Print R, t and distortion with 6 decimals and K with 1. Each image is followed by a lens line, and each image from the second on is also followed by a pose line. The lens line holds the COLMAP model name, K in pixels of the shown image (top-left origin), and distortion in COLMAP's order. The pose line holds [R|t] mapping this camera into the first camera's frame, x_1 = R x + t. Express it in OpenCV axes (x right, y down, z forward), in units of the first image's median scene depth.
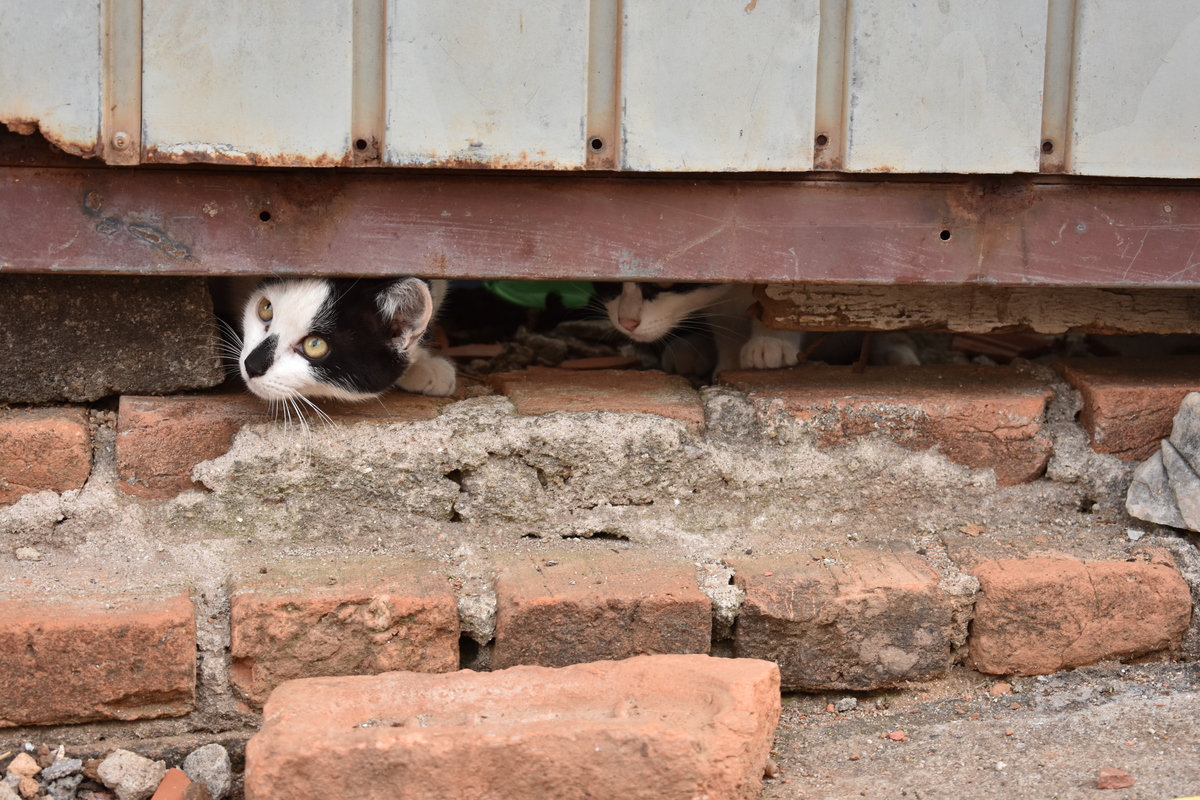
lens RADIAL K [[2722.3, 0, 605.4], [0, 2722.3, 401.9], [0, 0, 1]] dist [0.071398, 0.000000]
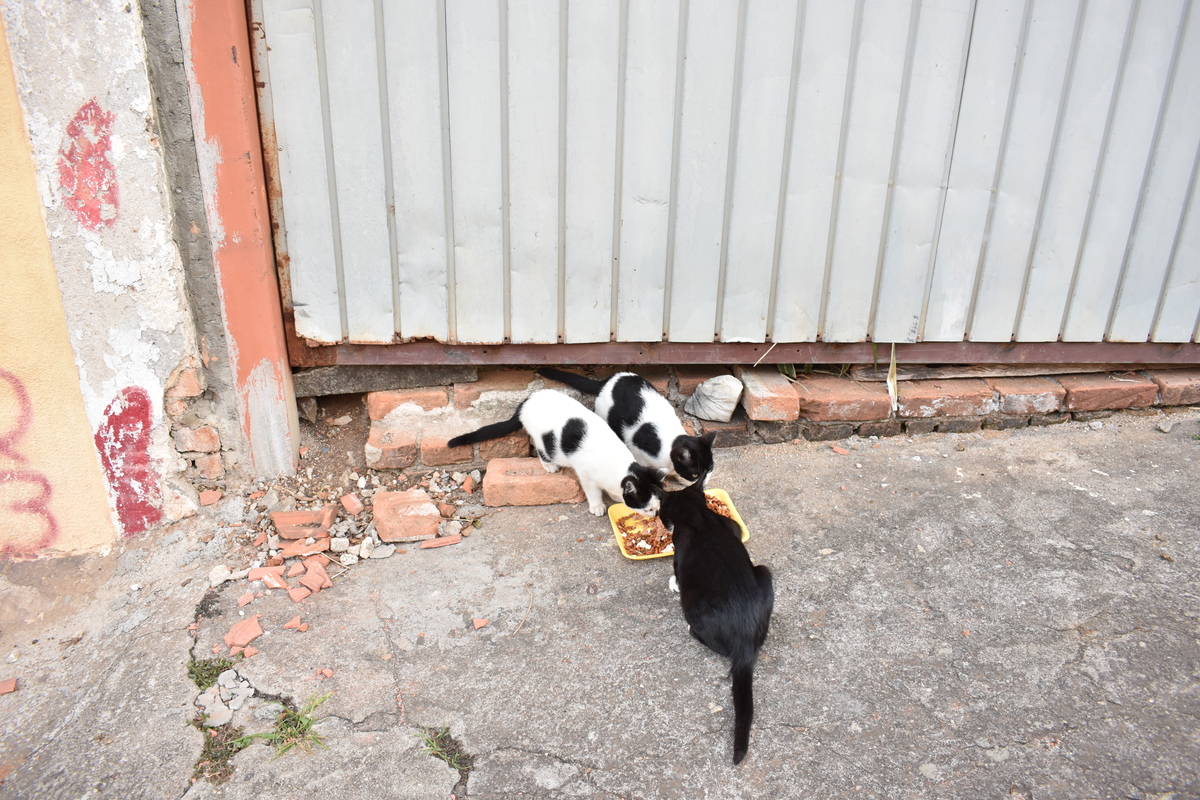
lens RADIAL K [[934.8, 0, 602.7], [0, 934.8, 398.4], [0, 0, 1]] dist [-0.095907, 0.010164]
pose [[0.999696, 0.007619, -0.023452, 0.100635], [-0.001871, 0.971771, 0.235920, -0.348699], [0.024588, -0.235804, 0.971489, -0.476262]]
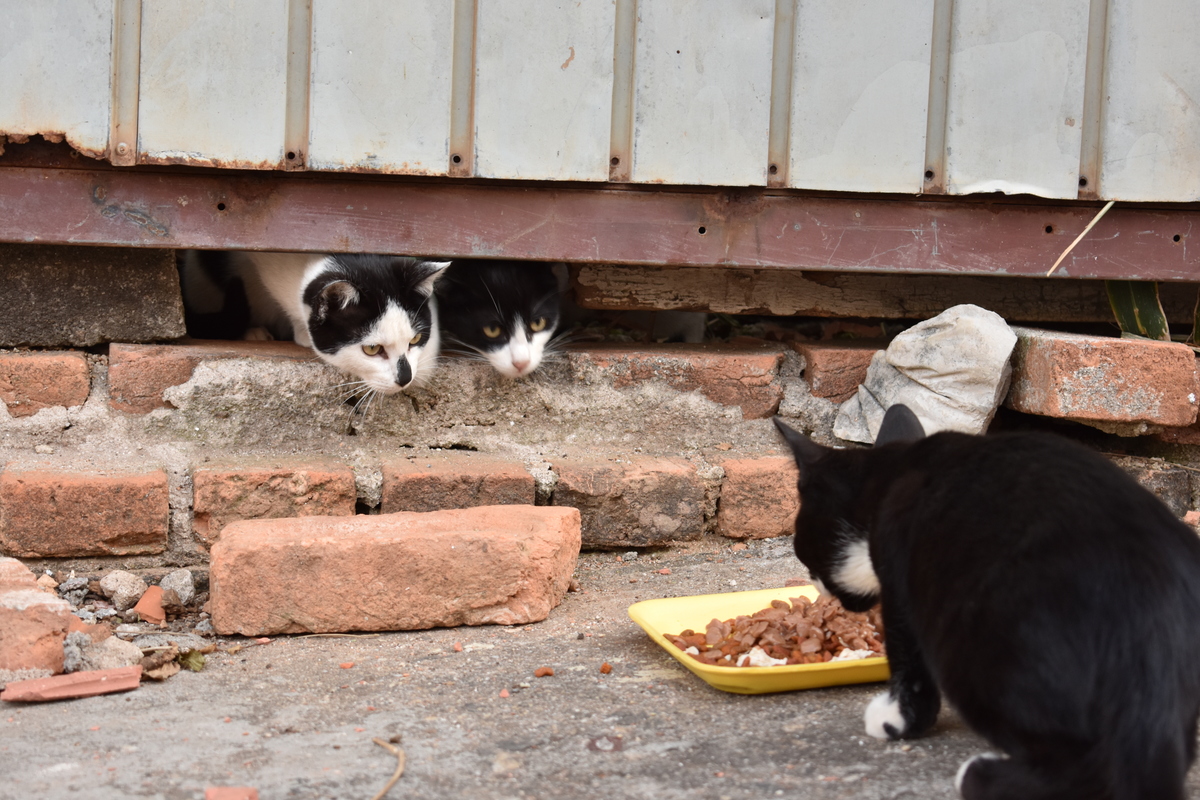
lens RADIAL K [[2722.3, 0, 605.7], [0, 2722.3, 400.0], [0, 0, 1]] dist [0.071398, 0.000000]
pose [[0.998682, 0.009527, 0.050426, 0.003953], [-0.005282, 0.996481, -0.083656, 0.147893], [-0.051046, 0.083279, 0.995218, -0.407135]]
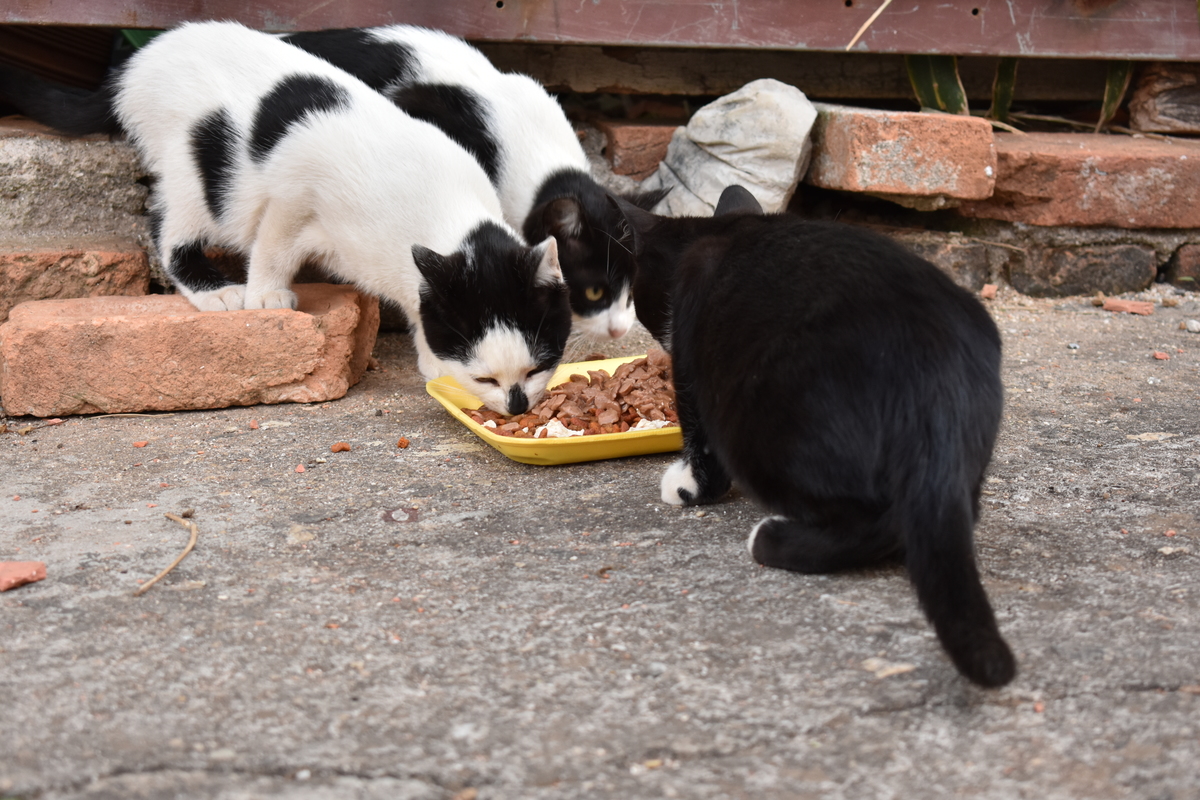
lens RADIAL K [[2722.3, 0, 605.9], [0, 2722.3, 400.6], [0, 0, 1]] dist [0.071398, 0.000000]
pose [[0.993246, -0.006534, 0.115842, 0.015617], [0.007987, 0.999895, -0.012081, 0.161720], [-0.115751, 0.012925, 0.993194, -0.398555]]
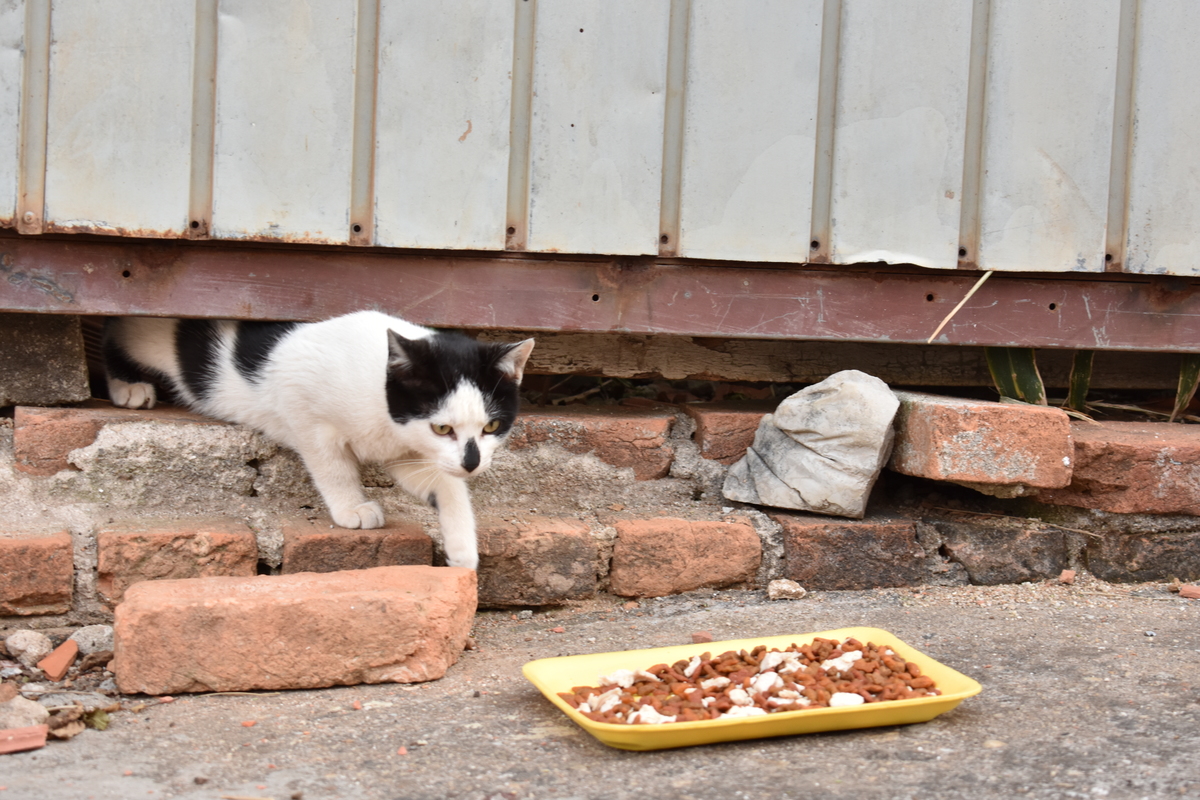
lens RADIAL K [[2722.3, 0, 606.8], [0, 2722.3, 399.3], [0, 0, 1]] dist [0.071398, 0.000000]
pose [[0.996058, 0.011944, 0.087898, 0.002911], [-0.003039, 0.994906, -0.100765, 0.142405], [-0.088654, 0.100101, 0.991020, -0.450136]]
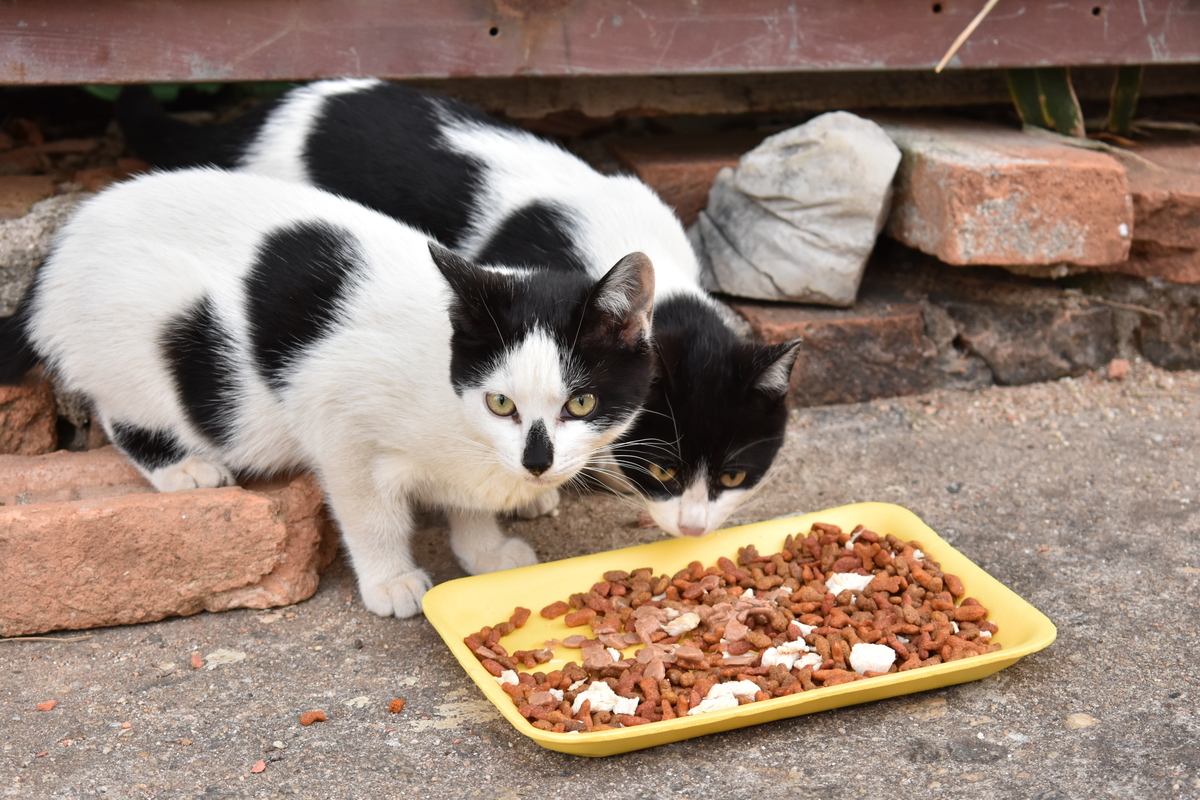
lens RADIAL K [[2722.3, 0, 605.6], [0, 2722.3, 400.2], [0, 0, 1]] dist [0.071398, 0.000000]
pose [[0.990818, -0.045437, 0.127342, 0.024052], [0.034142, 0.995400, 0.089522, -0.010842], [-0.130824, -0.084352, 0.987811, -0.093772]]
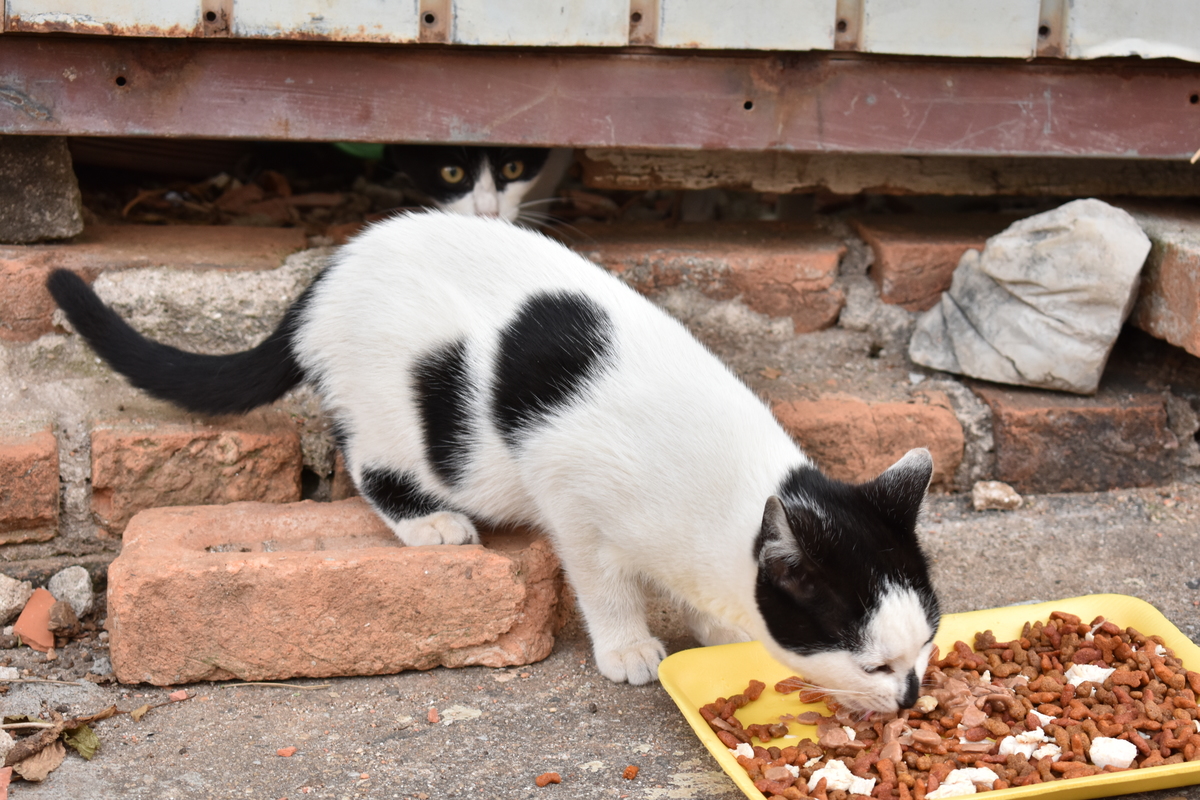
lens RADIAL K [[2722.3, 0, 603.4], [0, 2722.3, 400.6], [0, 0, 1]] dist [0.071398, 0.000000]
pose [[0.998297, 0.005181, 0.058103, 0.003711], [-0.008983, 0.997821, 0.065363, -0.014129], [-0.057637, -0.065774, 0.996169, -0.096178]]
